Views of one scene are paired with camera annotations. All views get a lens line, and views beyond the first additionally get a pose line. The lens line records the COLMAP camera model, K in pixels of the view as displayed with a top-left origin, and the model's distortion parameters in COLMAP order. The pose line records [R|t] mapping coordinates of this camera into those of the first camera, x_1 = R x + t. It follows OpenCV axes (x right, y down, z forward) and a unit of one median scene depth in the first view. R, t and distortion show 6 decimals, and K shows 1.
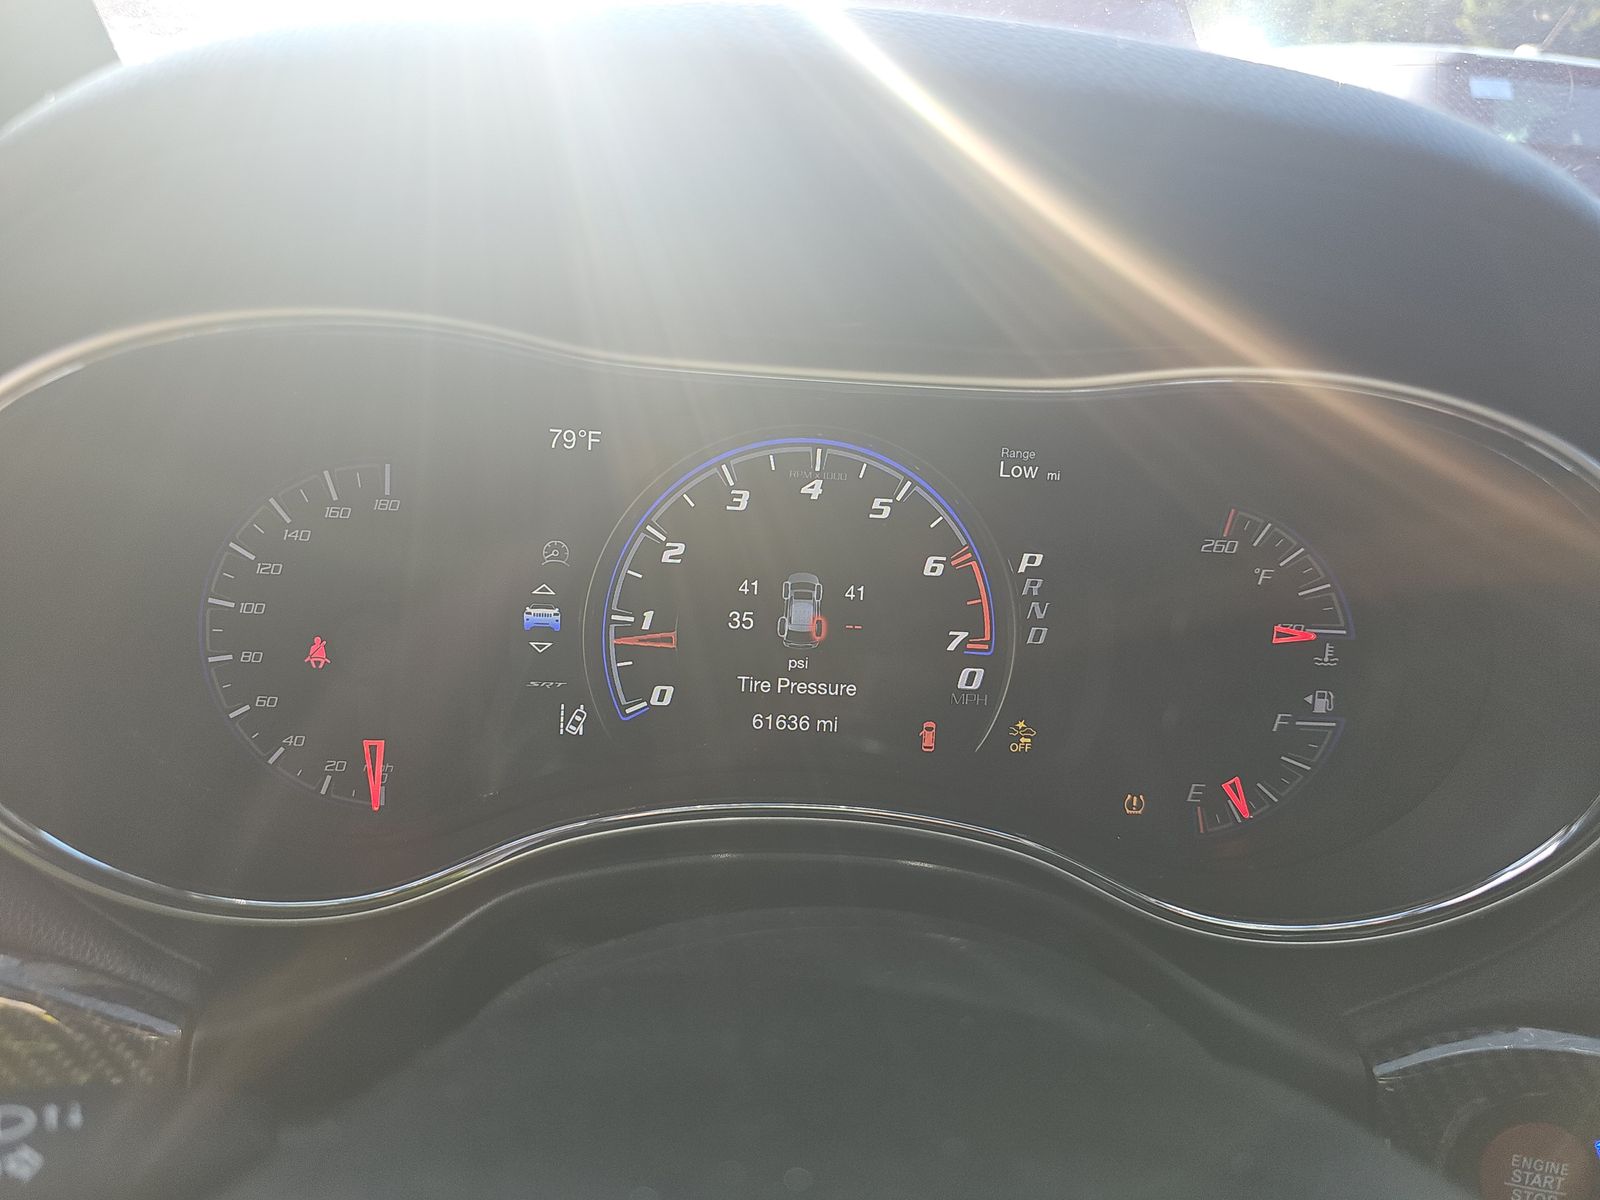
lens RADIAL K [[1025.2, 0, 800.0], [0, 1025.2, 600.0], [0, 0, 1]] dist [-0.006107, -0.002116]
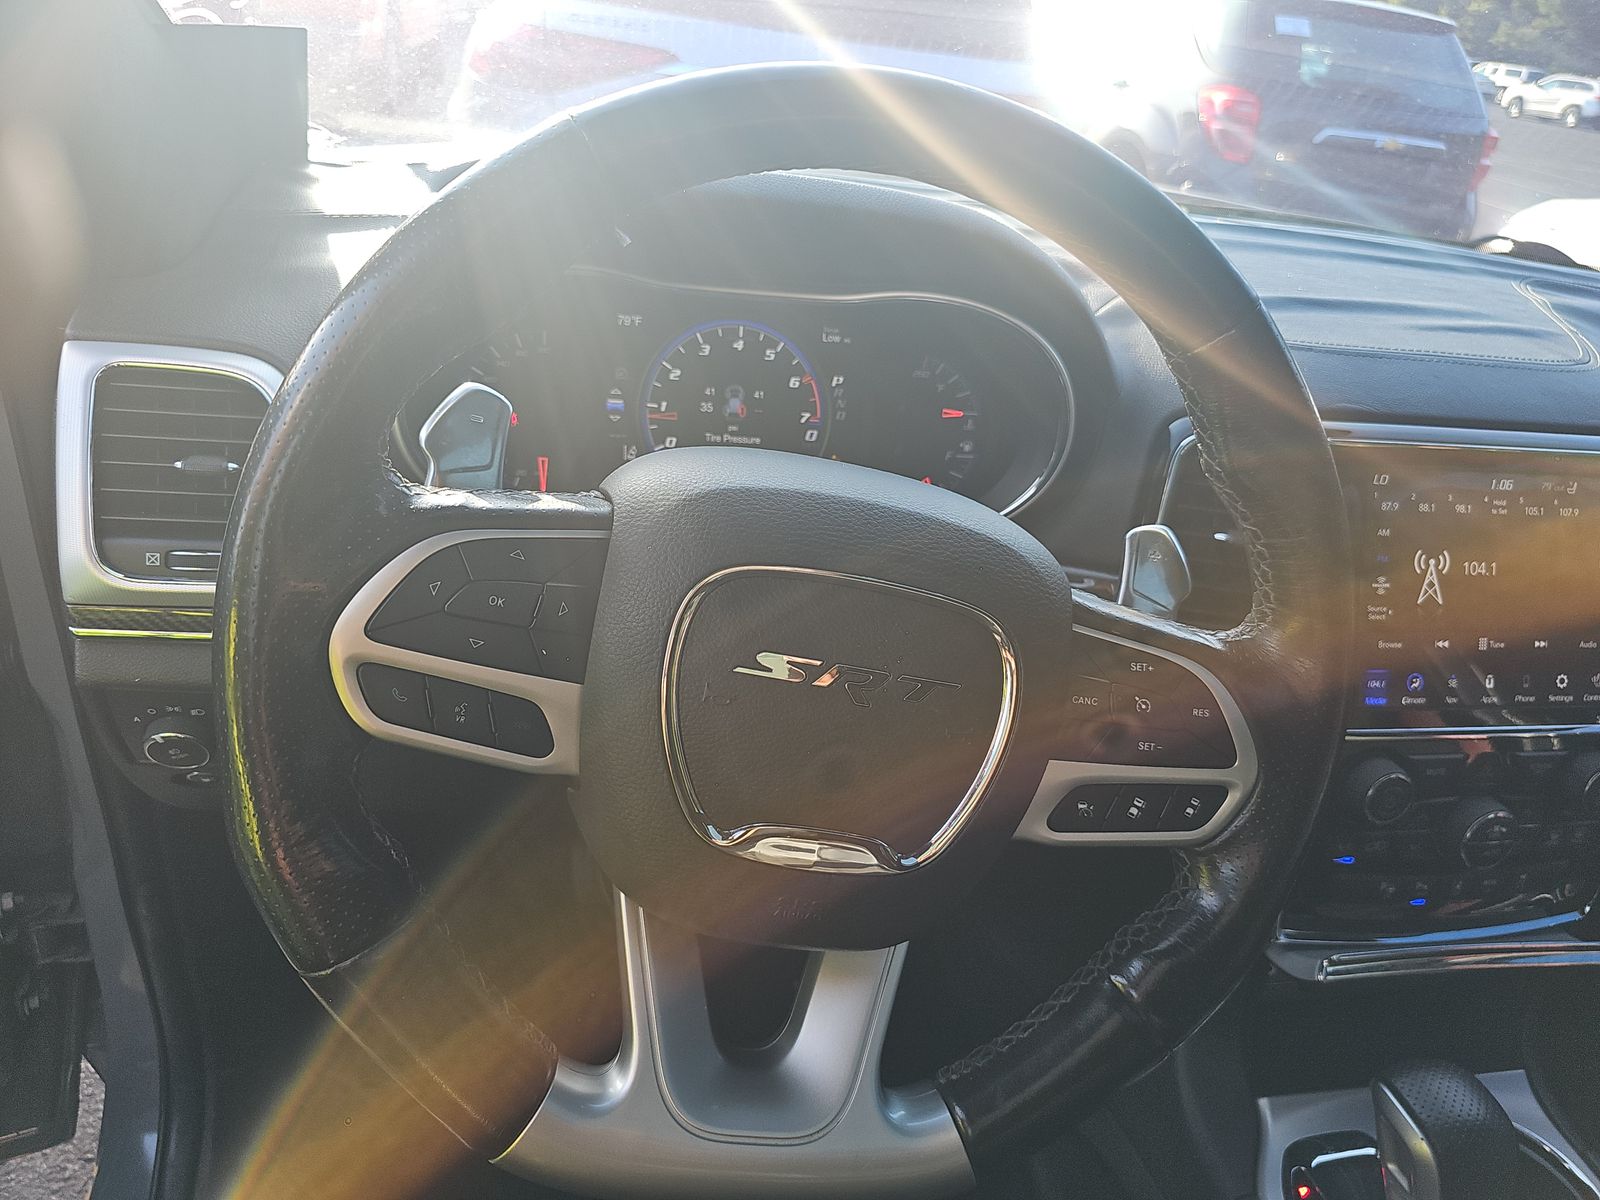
lens RADIAL K [[1059.8, 0, 800.0], [0, 1059.8, 600.0], [0, 0, 1]] dist [0.101736, -0.123912]
pose [[0.985386, -0.028174, 0.167992, -0.251629], [0.016552, 0.997397, 0.070182, 0.271094], [-0.169532, -0.066376, 0.983287, -1.264105]]
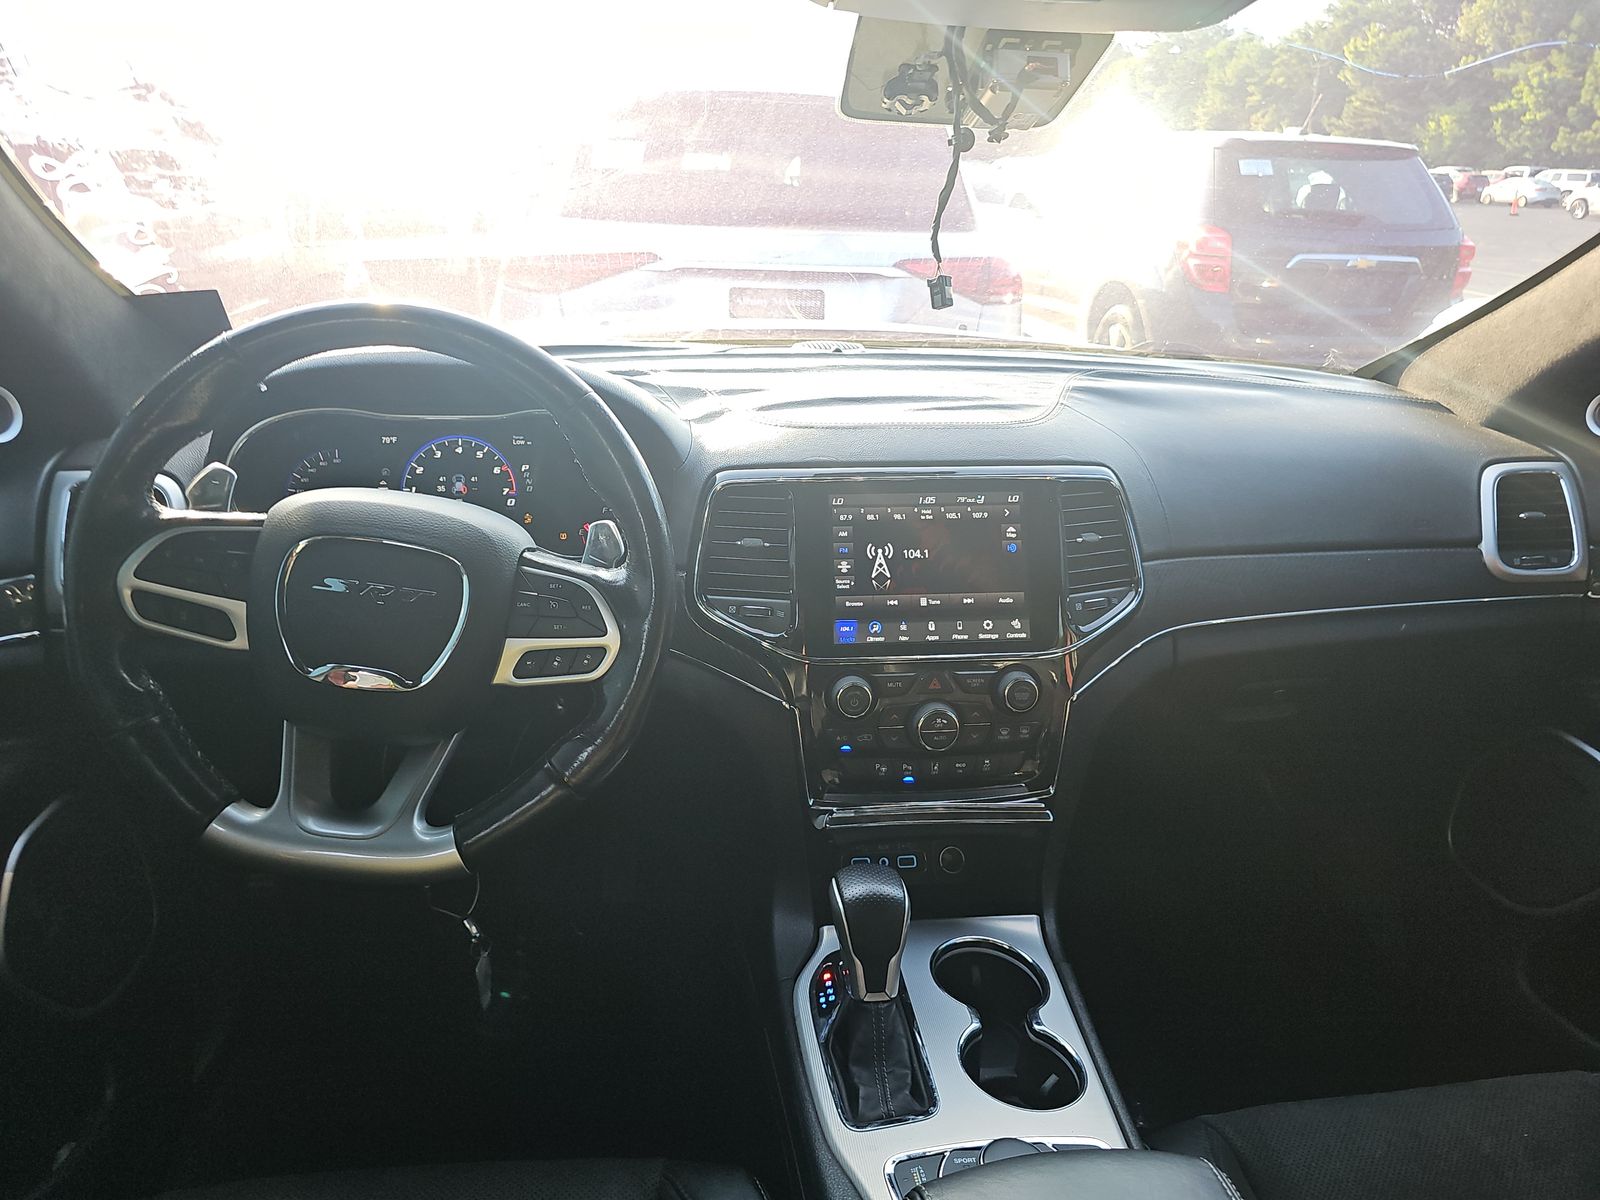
lens RADIAL K [[1059.8, 0, 800.0], [0, 1059.8, 600.0], [0, 0, 1]] dist [0.101736, -0.123912]
pose [[0.995986, -0.069040, 0.056969, 0.929080], [0.073351, 0.994297, -0.077417, 0.771529], [-0.051299, 0.081285, 0.995370, -2.674610]]
